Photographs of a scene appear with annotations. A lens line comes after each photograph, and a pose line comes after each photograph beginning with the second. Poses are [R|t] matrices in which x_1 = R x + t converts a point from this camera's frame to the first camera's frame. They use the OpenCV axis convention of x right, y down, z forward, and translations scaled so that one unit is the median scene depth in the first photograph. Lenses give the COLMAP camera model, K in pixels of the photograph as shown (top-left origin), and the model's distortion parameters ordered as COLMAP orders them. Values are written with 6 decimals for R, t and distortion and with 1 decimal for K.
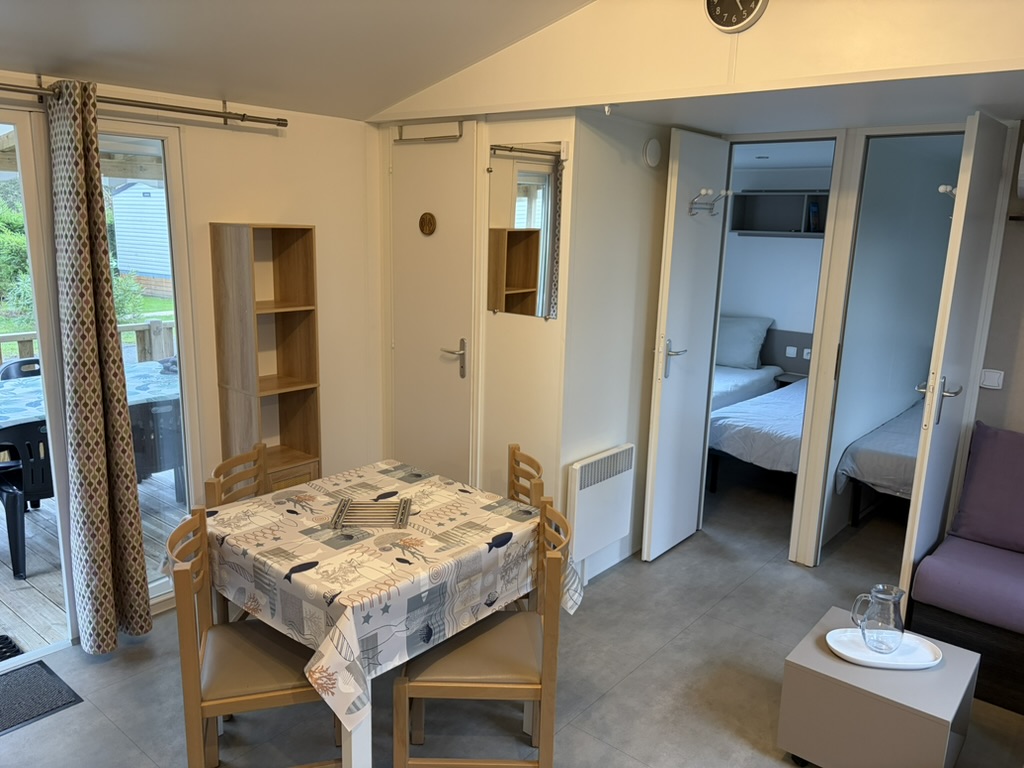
lens RADIAL K [[765.3, 0, 512.0], [0, 765.3, 384.0], [0, 0, 1]] dist [0.009316, 0.000877]
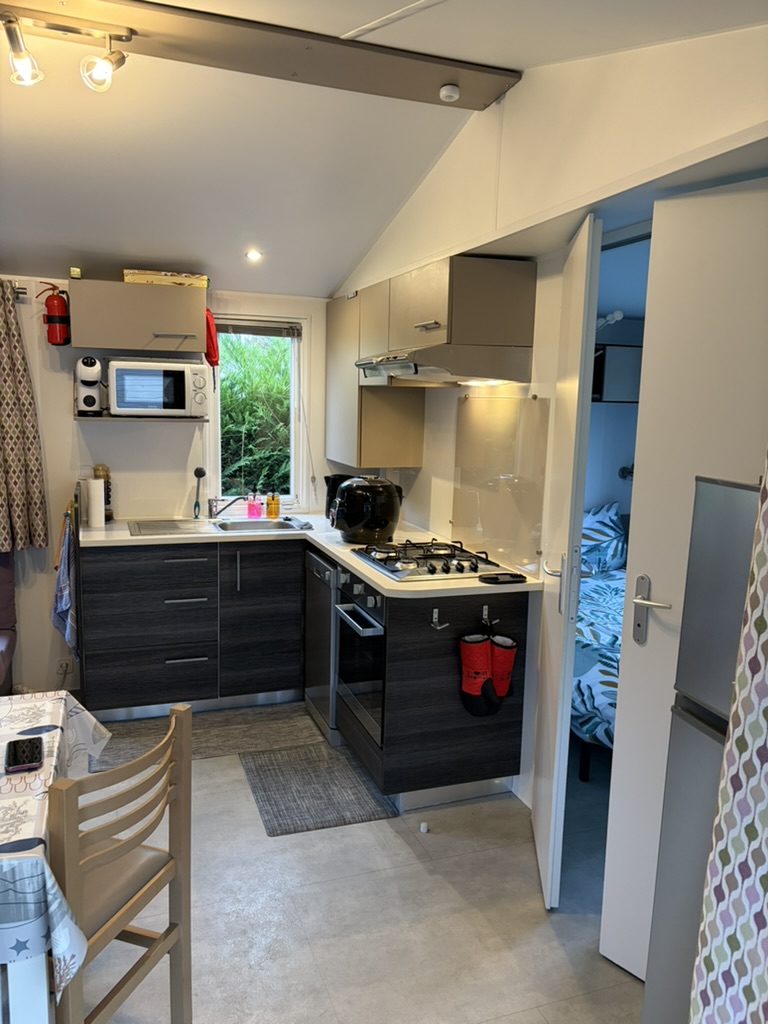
lens RADIAL K [[780.7, 0, 384.0], [0, 780.7, 512.0], [0, 0, 1]] dist [0.010332, -0.001257]
pose [[-0.859409, -0.132950, 0.493701, -0.977754], [0.056446, 0.935027, 0.350055, -0.286561], [-0.508164, 0.328708, -0.796066, 1.345759]]
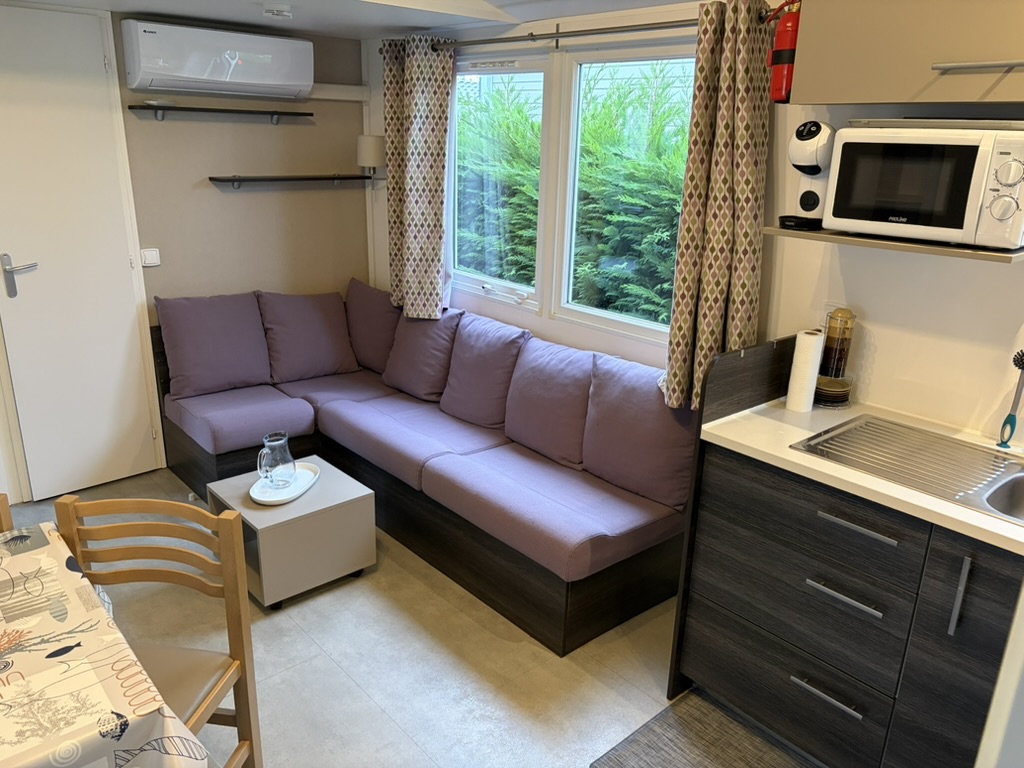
lens RADIAL K [[780.7, 0, 512.0], [0, 780.7, 384.0], [0, 0, 1]] dist [0.010332, -0.001257]
pose [[0.157450, -0.331855, 0.930098, -0.607143], [0.196465, 0.933545, 0.299827, -0.107187], [-0.967787, 0.135524, 0.212185, 0.428206]]
